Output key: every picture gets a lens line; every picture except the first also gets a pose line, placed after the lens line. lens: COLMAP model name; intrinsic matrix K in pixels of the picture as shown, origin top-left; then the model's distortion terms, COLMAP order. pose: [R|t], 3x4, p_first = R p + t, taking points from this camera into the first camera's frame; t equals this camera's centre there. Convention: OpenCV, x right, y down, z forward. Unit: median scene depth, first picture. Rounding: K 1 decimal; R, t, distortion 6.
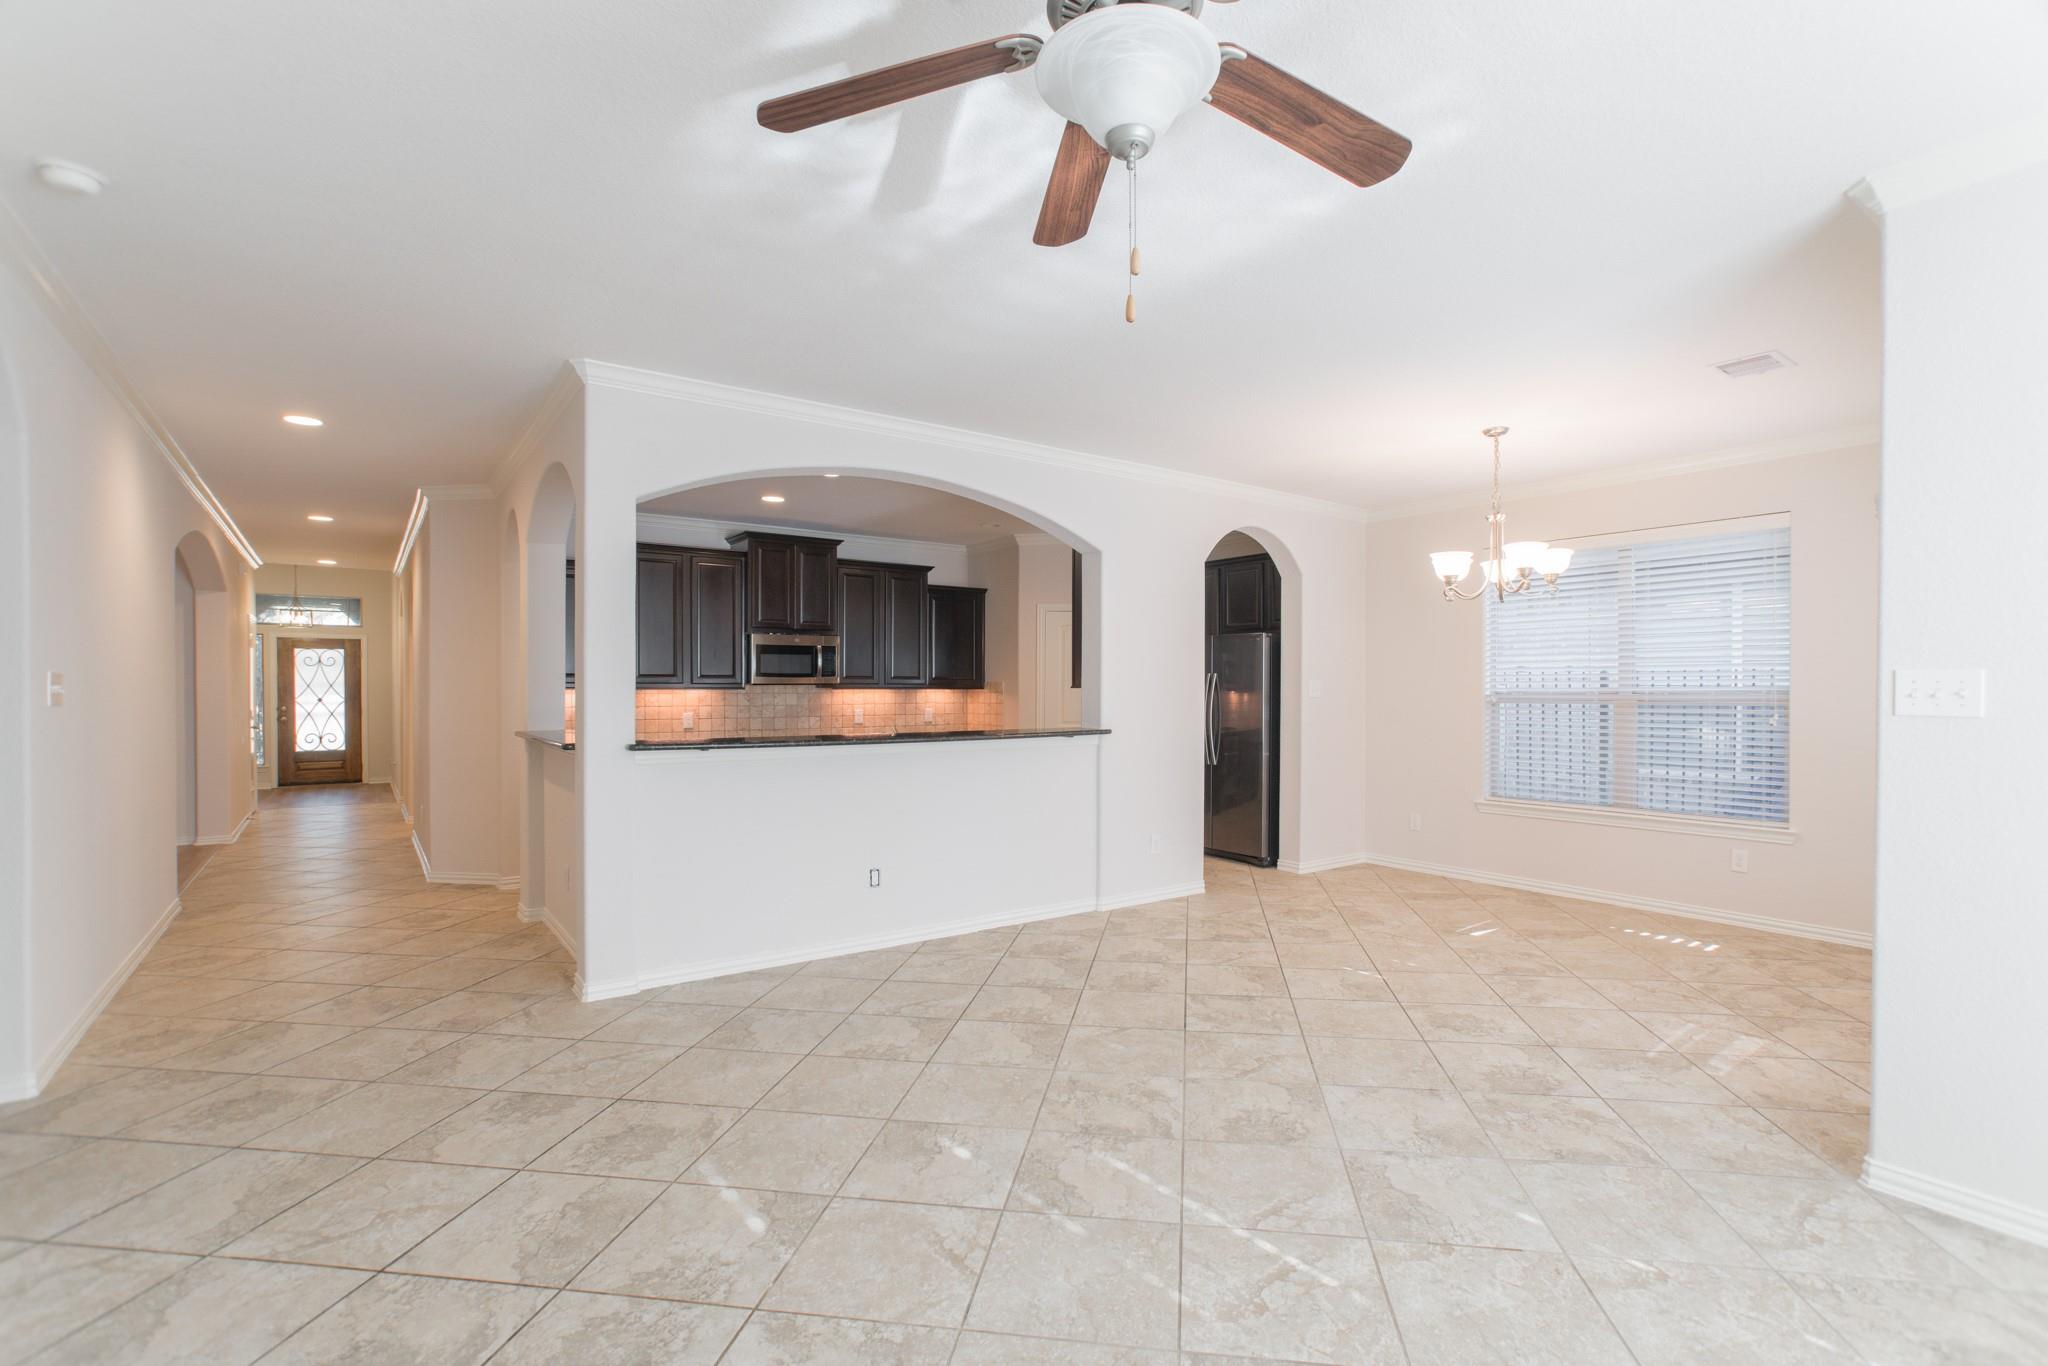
lens RADIAL K [[951.6, 0, 1058.6], [0, 951.6, 690.9], [0, 0, 1]] dist [-0.049460, 0.038404]
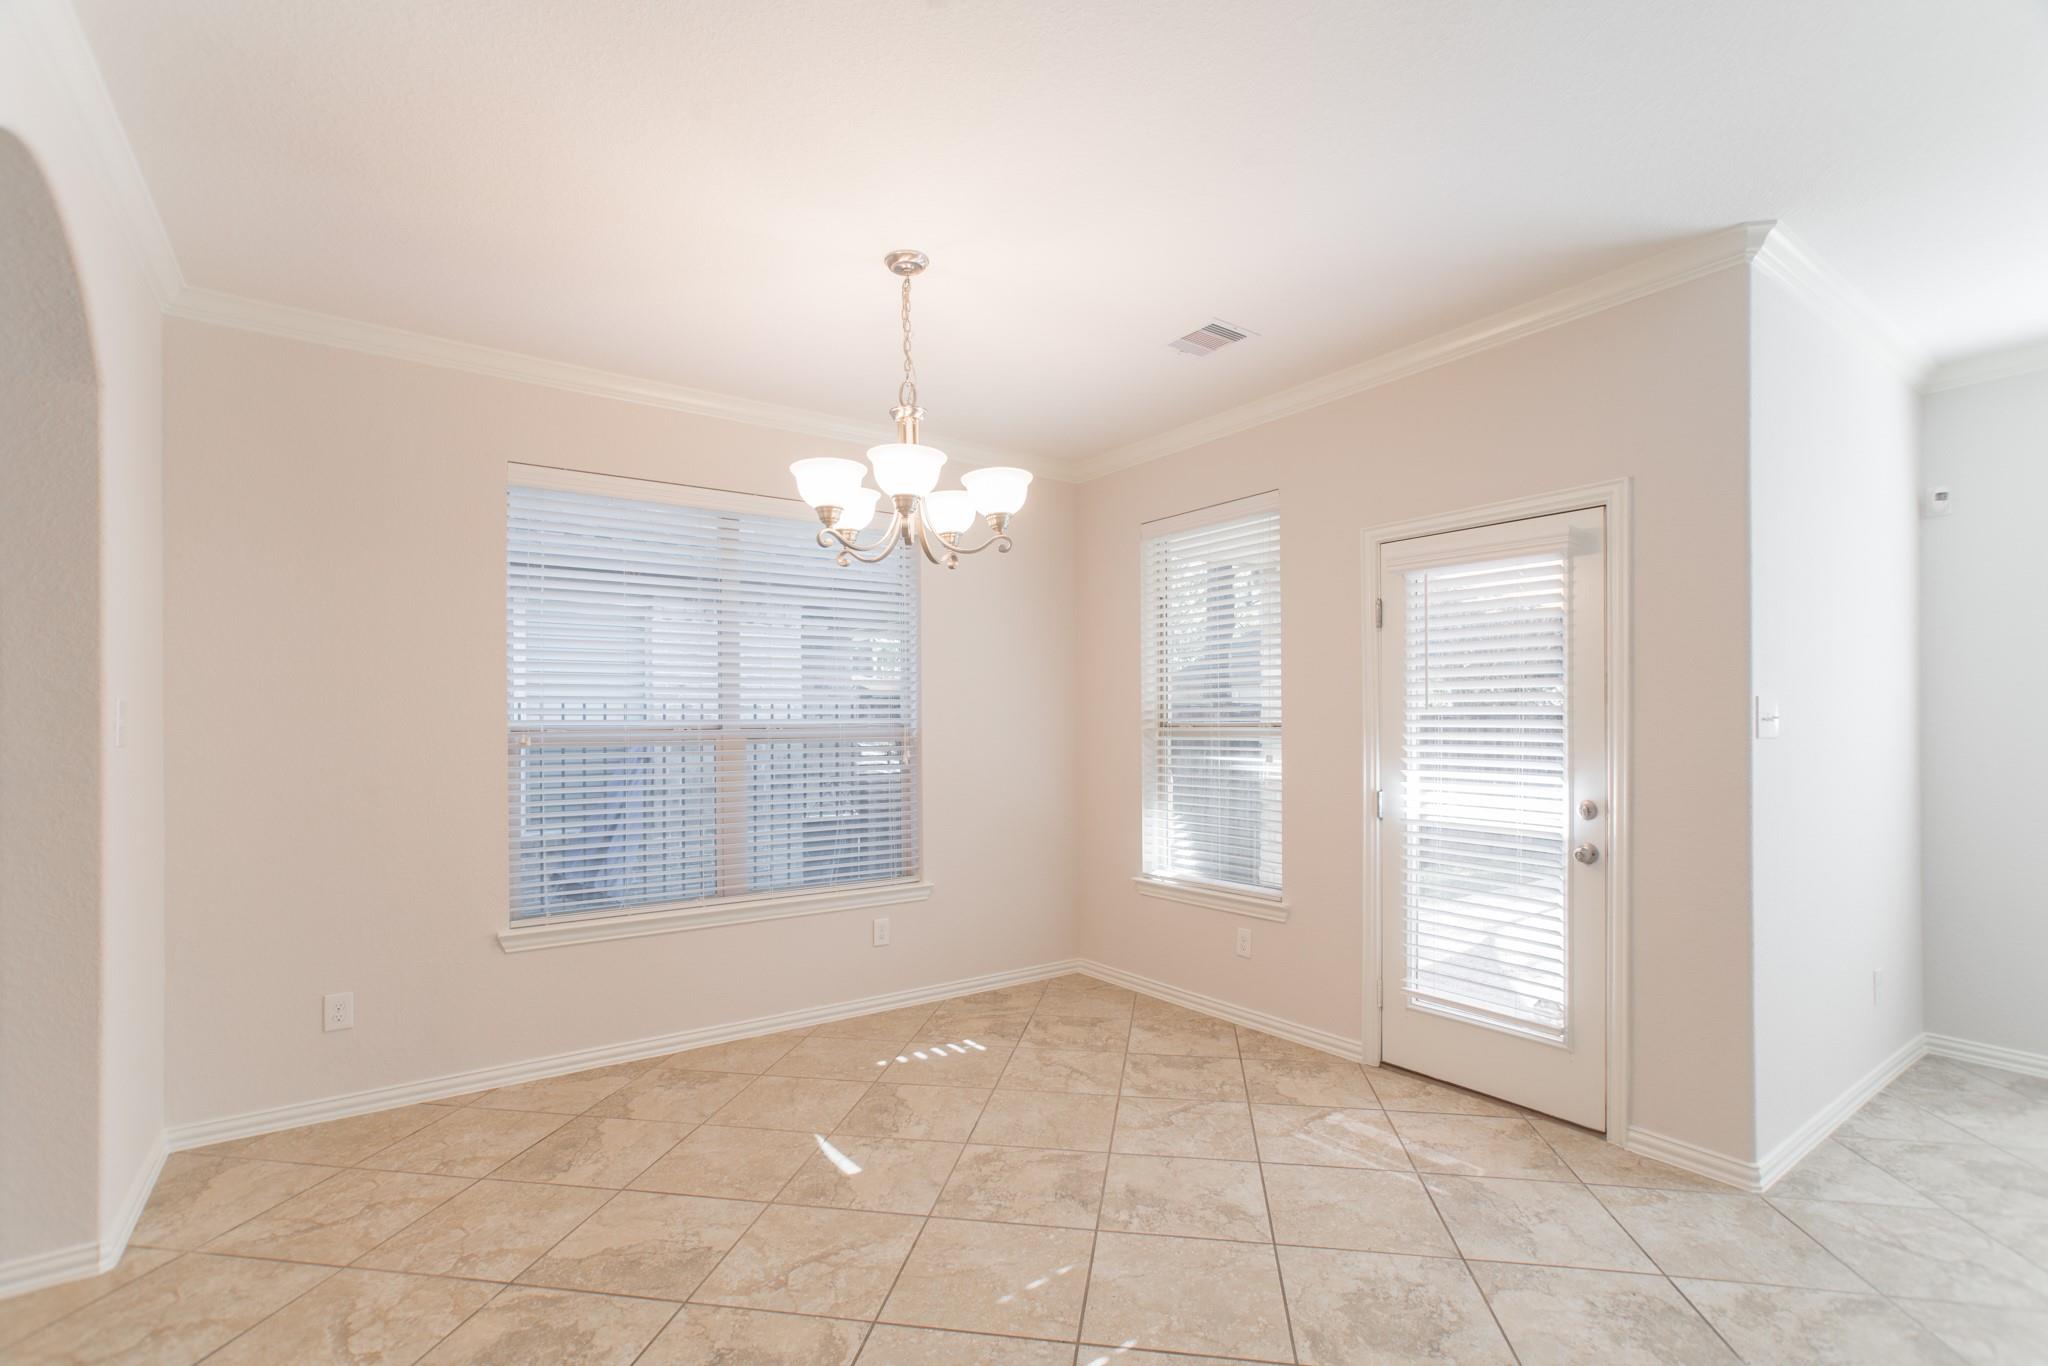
lens RADIAL K [[935.9, 0, 1024.2], [0, 935.9, 716.2], [0, 0, 1]] dist [-0.054552, 0.035023]
pose [[0.026147, 0.008366, 0.999623, -0.089623], [0.009367, 0.999919, -0.008614, 0.001356], [-0.999614, 0.009589, 0.026067, 0.894051]]
